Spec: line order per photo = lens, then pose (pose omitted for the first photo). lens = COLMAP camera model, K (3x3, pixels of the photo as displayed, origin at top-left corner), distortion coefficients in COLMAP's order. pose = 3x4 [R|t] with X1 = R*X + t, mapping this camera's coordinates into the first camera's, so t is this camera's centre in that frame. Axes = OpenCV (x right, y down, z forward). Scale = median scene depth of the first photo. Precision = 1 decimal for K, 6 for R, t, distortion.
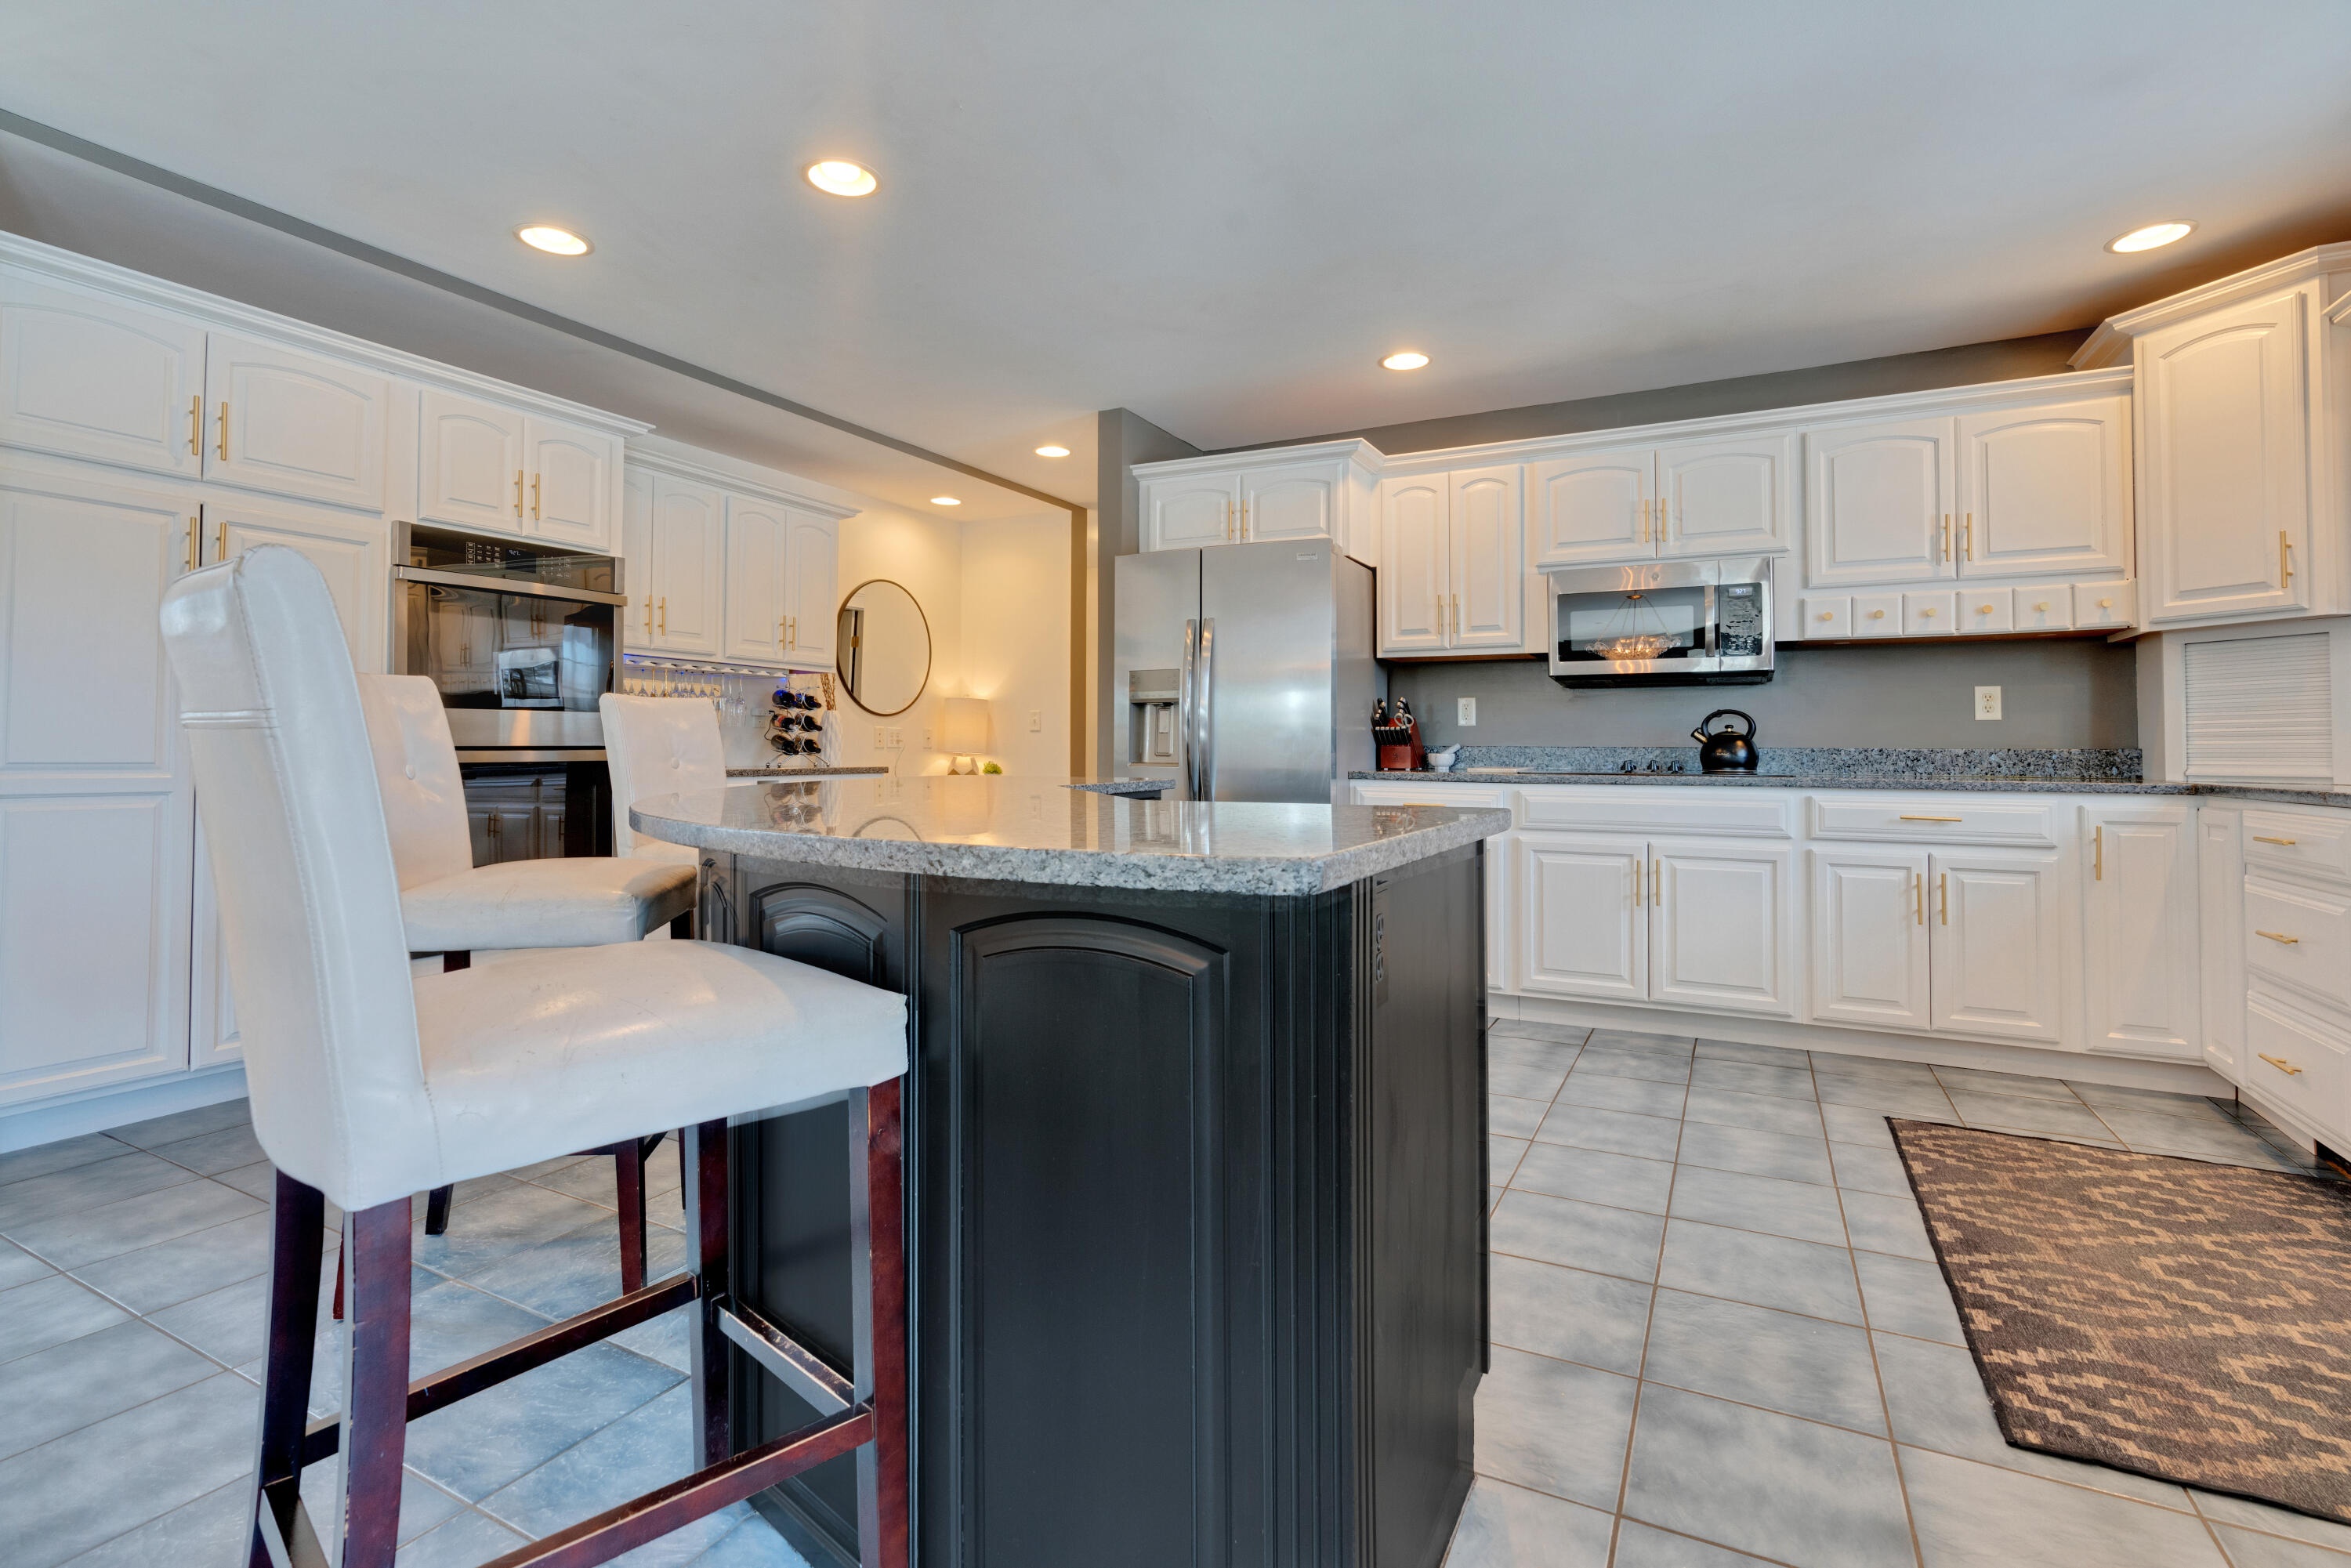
lens RADIAL K [[1063.2, 0, 1182.6], [0, 1063.2, 762.9], [0, 0, 1]] dist [-0.016076, 0.001700]
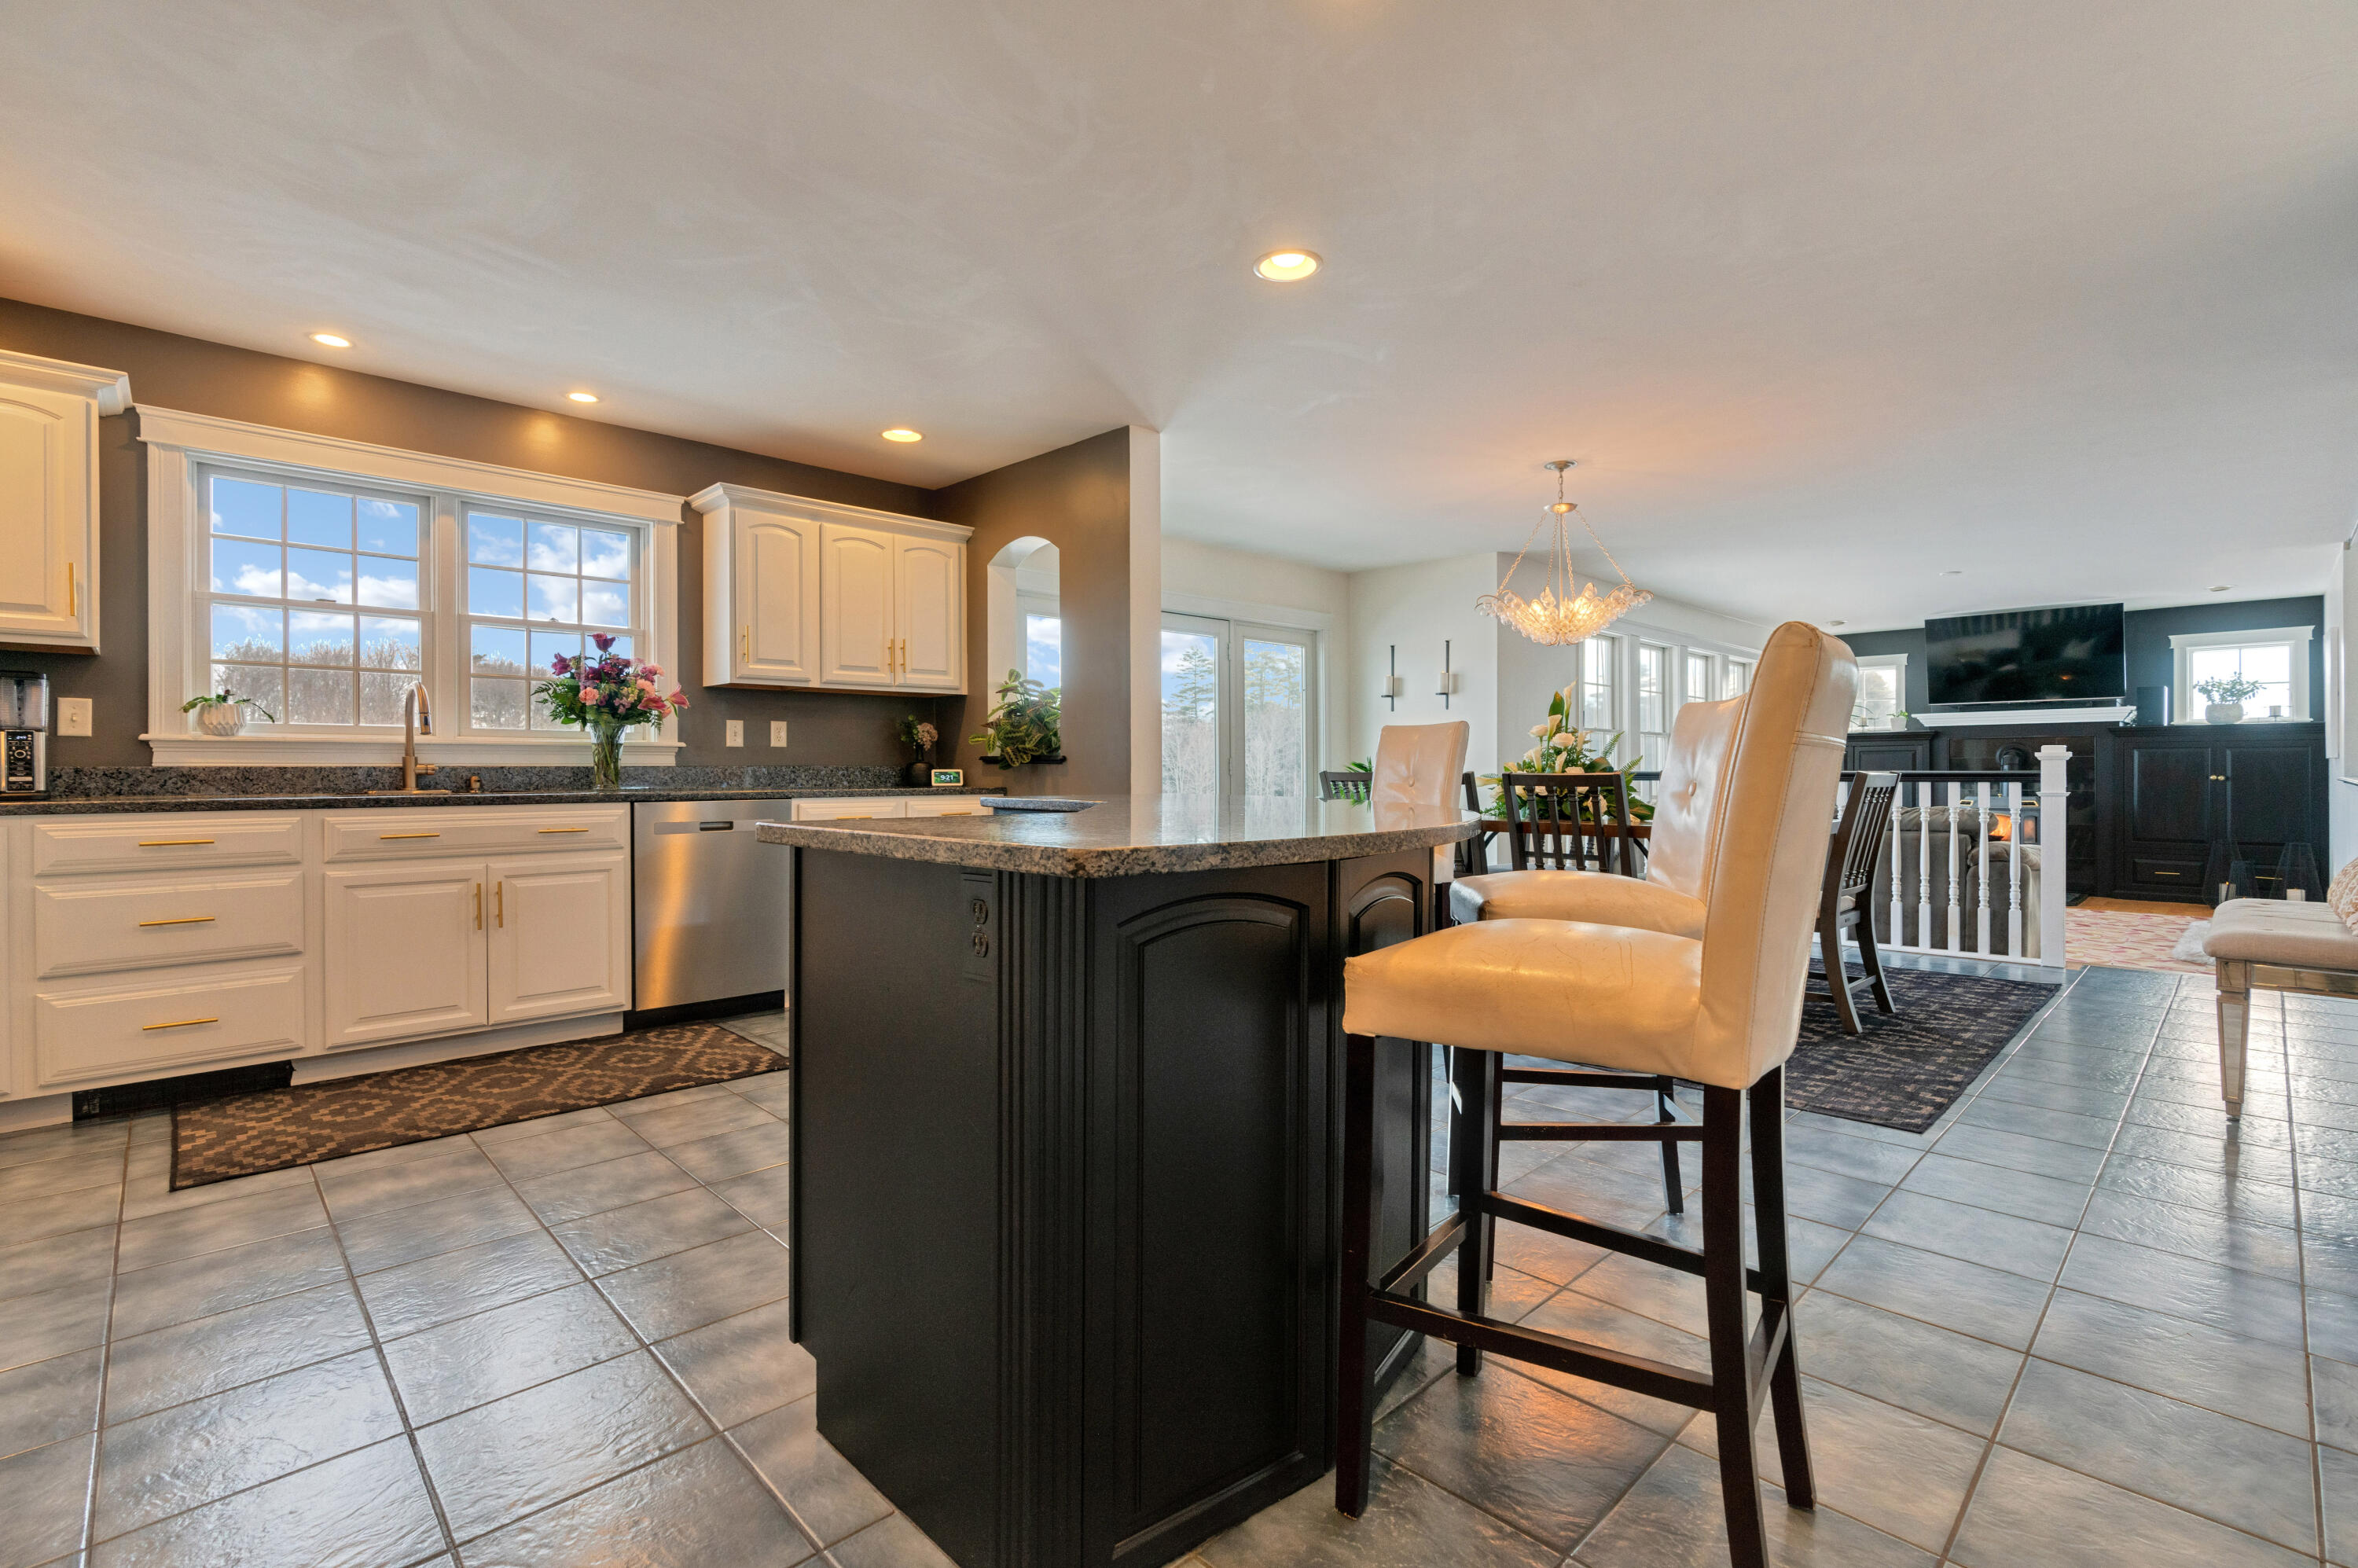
lens RADIAL K [[1066.4, 0, 1189.2], [0, 1066.4, 789.3], [0, 0, 1]] dist [-0.016076, 0.001700]
pose [[-0.953899, -0.001270, 0.300124, -0.463985], [0.004599, 0.999812, 0.018845, -0.007805], [-0.300092, 0.019357, -0.953714, 1.843797]]
